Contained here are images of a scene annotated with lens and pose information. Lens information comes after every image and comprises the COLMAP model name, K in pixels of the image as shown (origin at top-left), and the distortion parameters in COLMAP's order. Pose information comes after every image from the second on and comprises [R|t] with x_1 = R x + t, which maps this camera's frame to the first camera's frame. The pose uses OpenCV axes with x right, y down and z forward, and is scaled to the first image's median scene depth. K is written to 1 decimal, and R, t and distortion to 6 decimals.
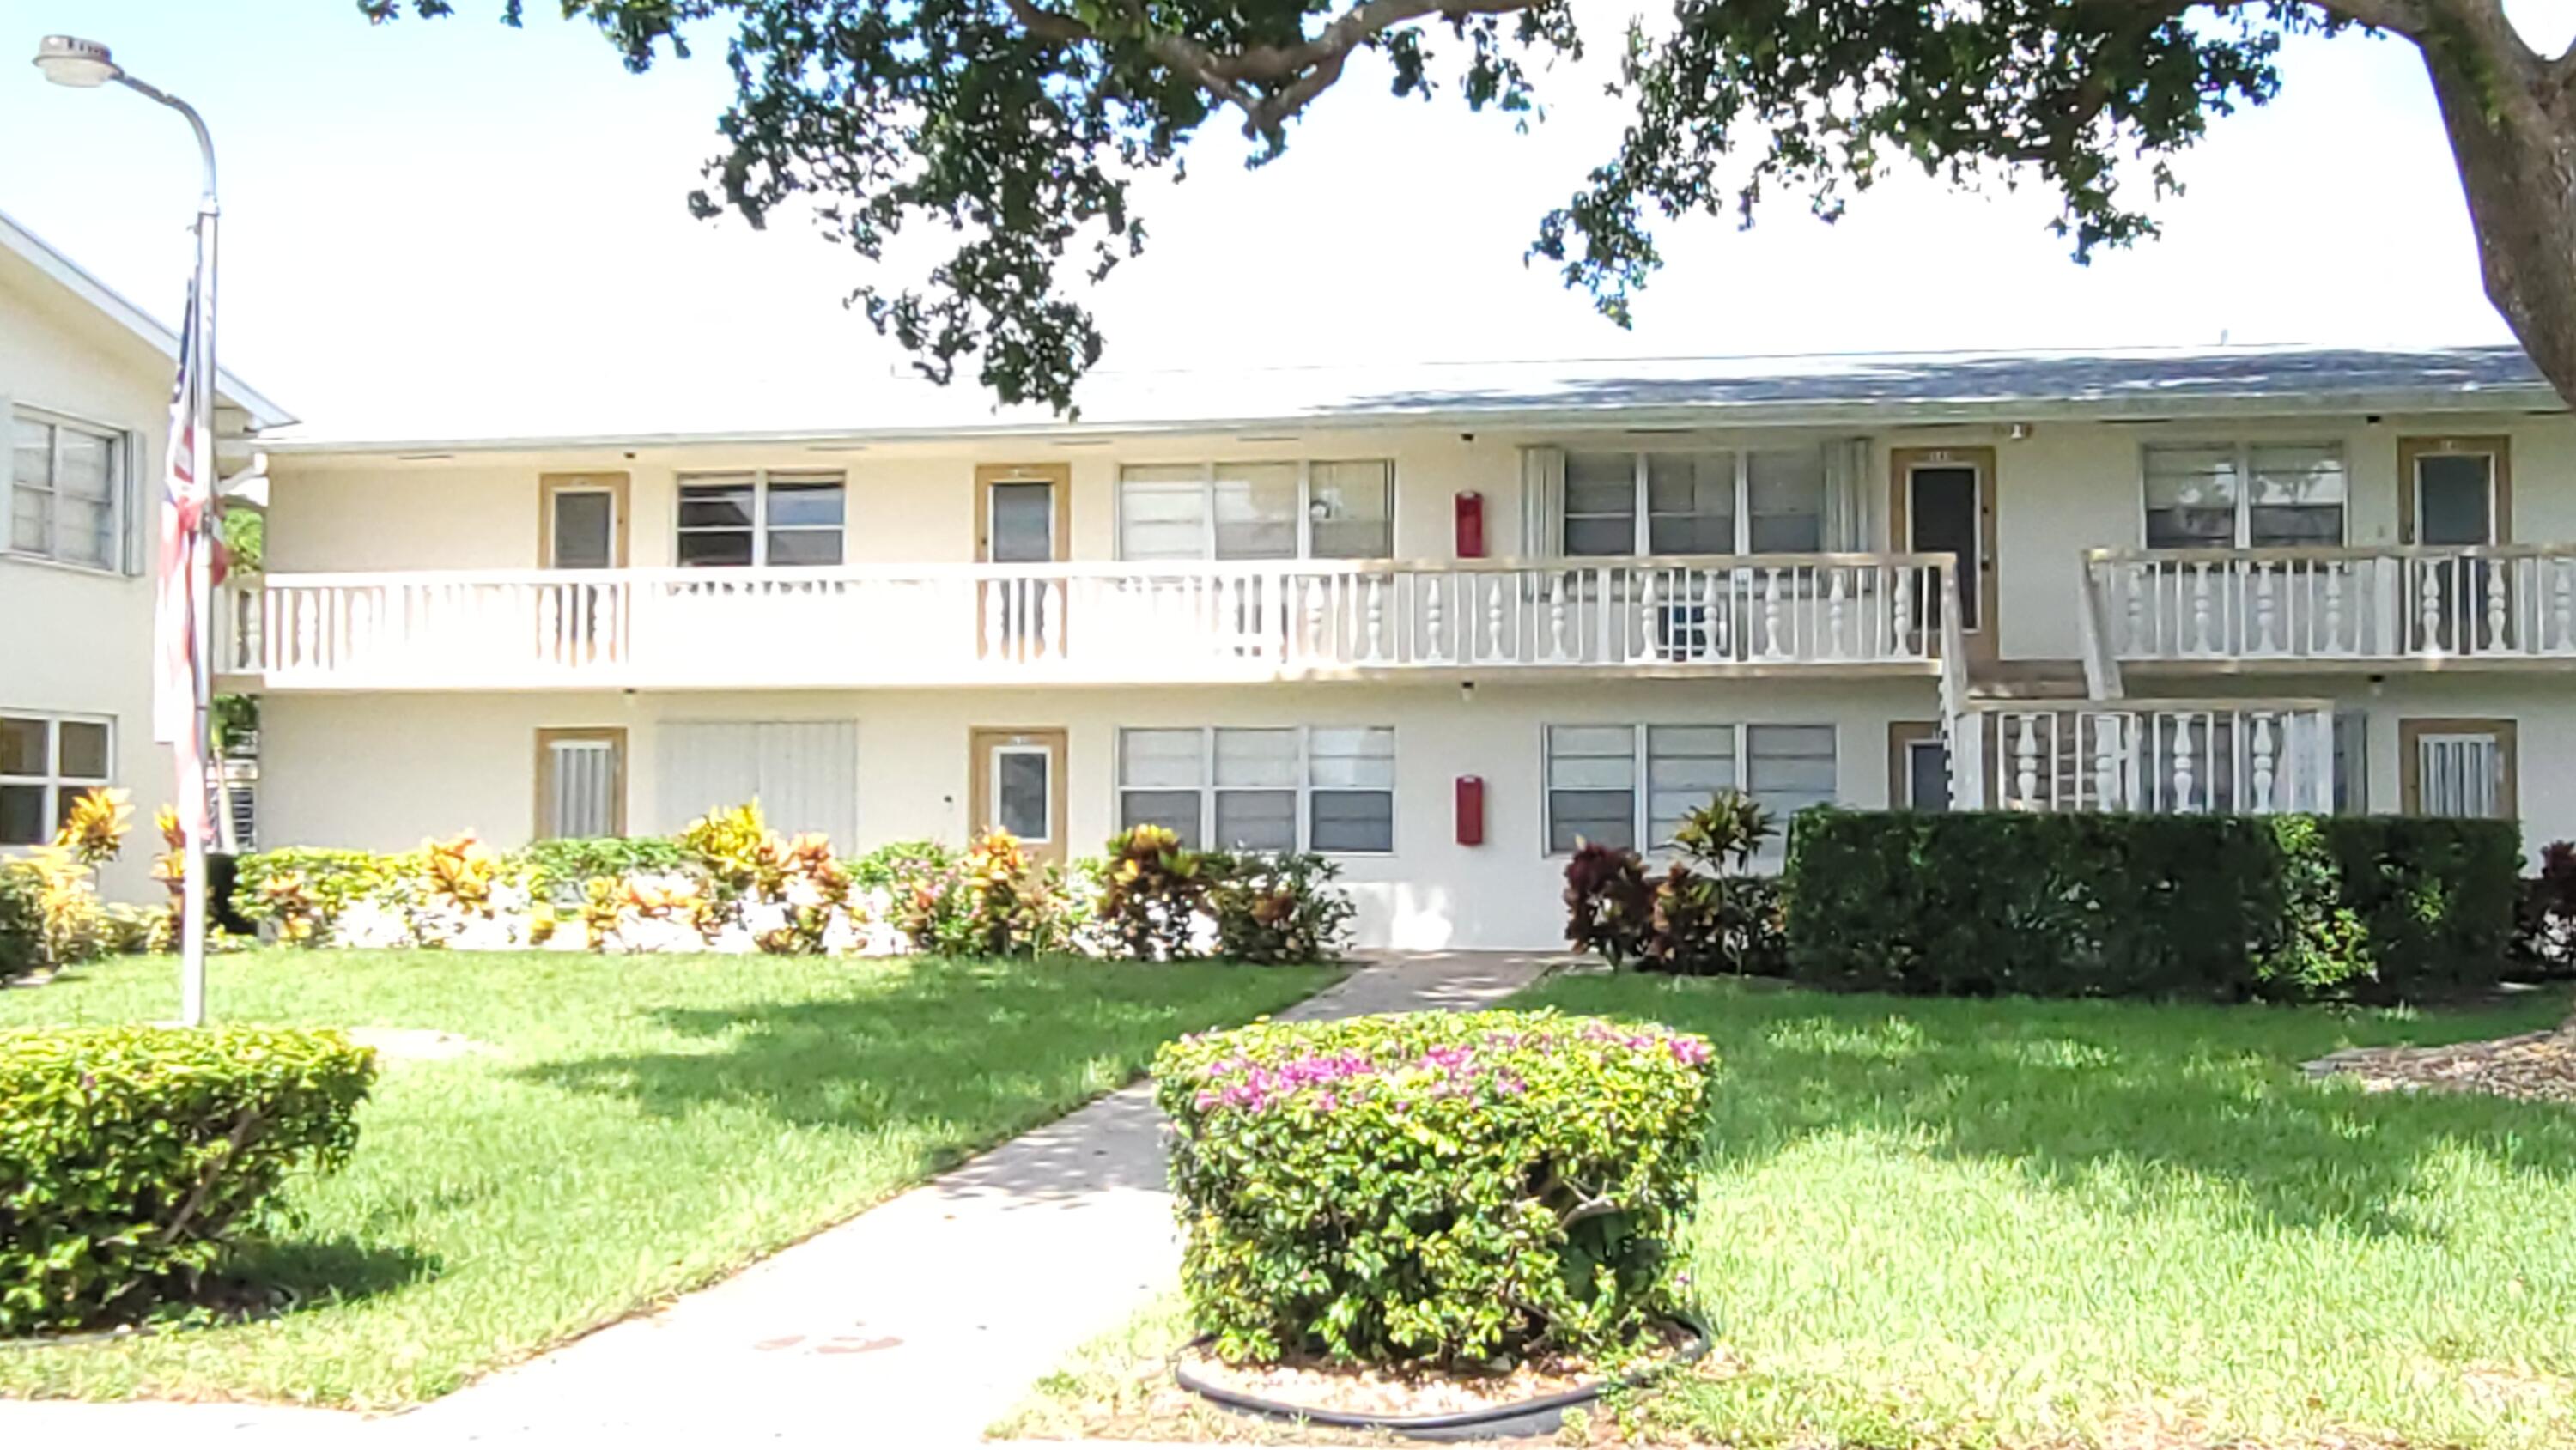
lens RADIAL K [[2940.2, 0, 1288.0], [0, 2940.2, 725.0], [0, 0, 1]] dist [-0.012043, 0.415387]
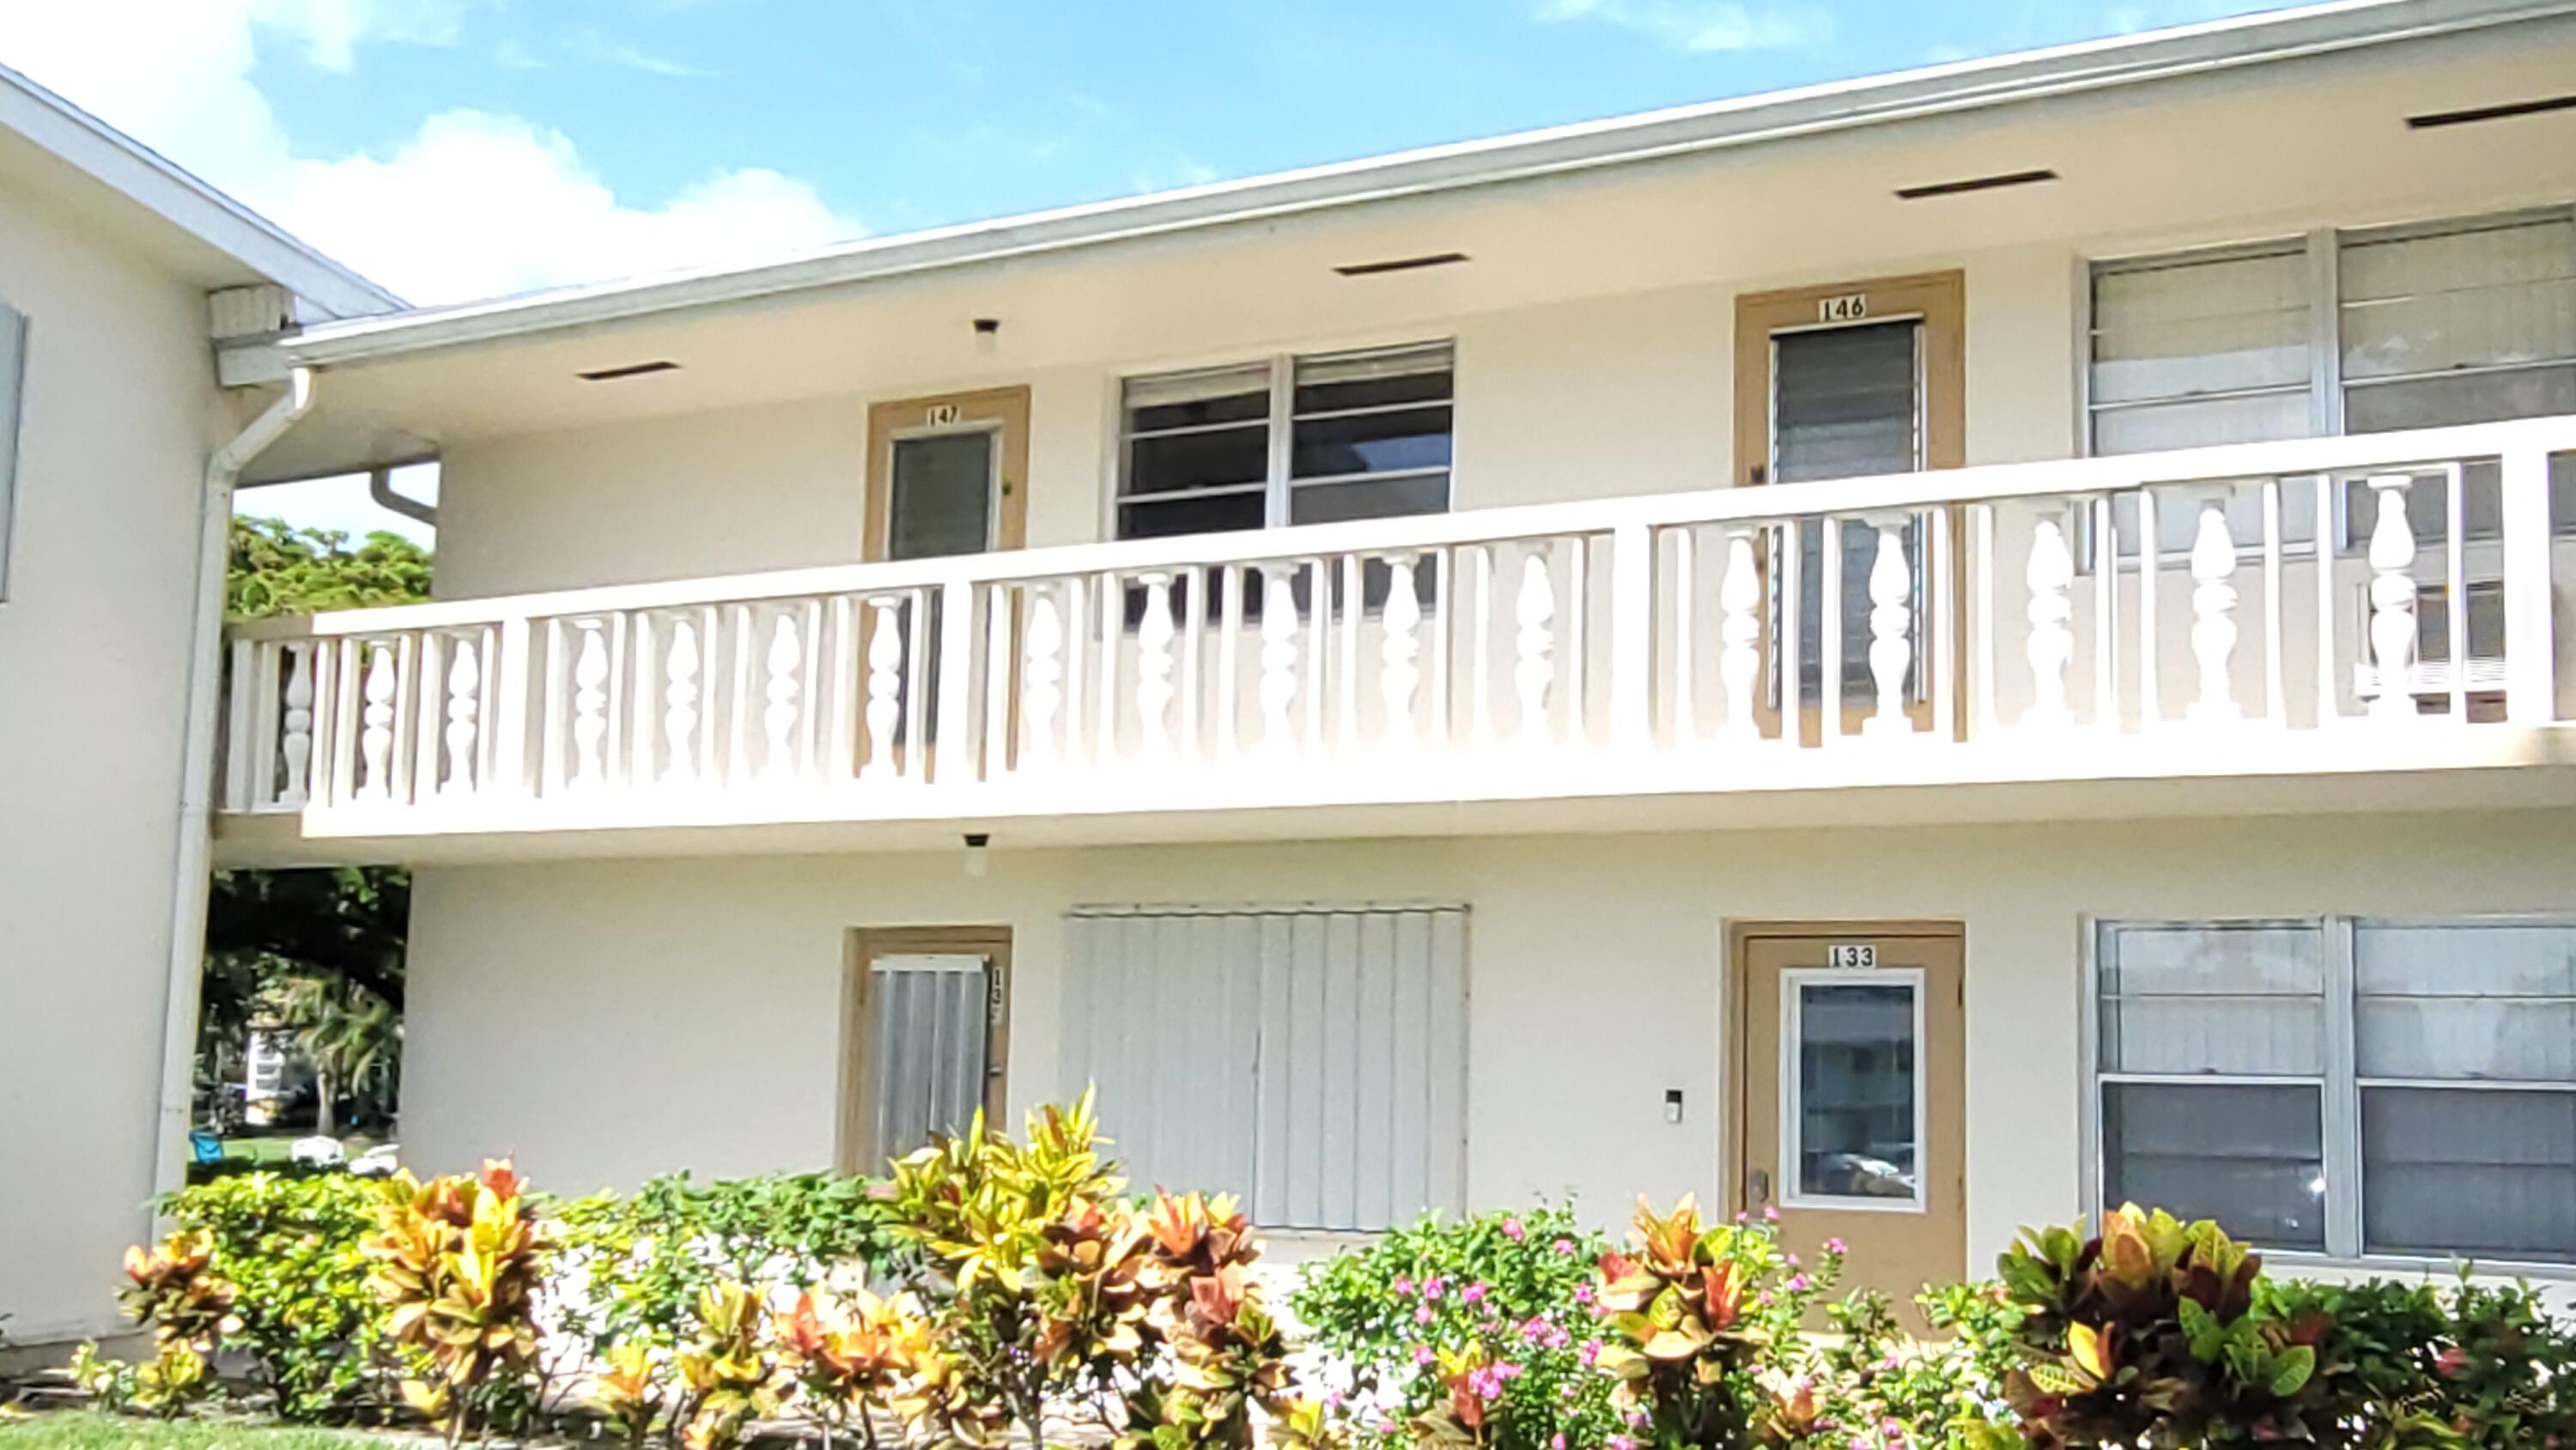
lens RADIAL K [[2940.2, 0, 1288.0], [0, 2940.2, 725.0], [0, 0, 1]] dist [-0.012043, 0.415387]
pose [[0.932158, -0.024993, -0.361189, -0.015623], [-0.007730, 0.996013, -0.088870, 0.010396], [0.361970, 0.085633, 0.928248, 0.594676]]
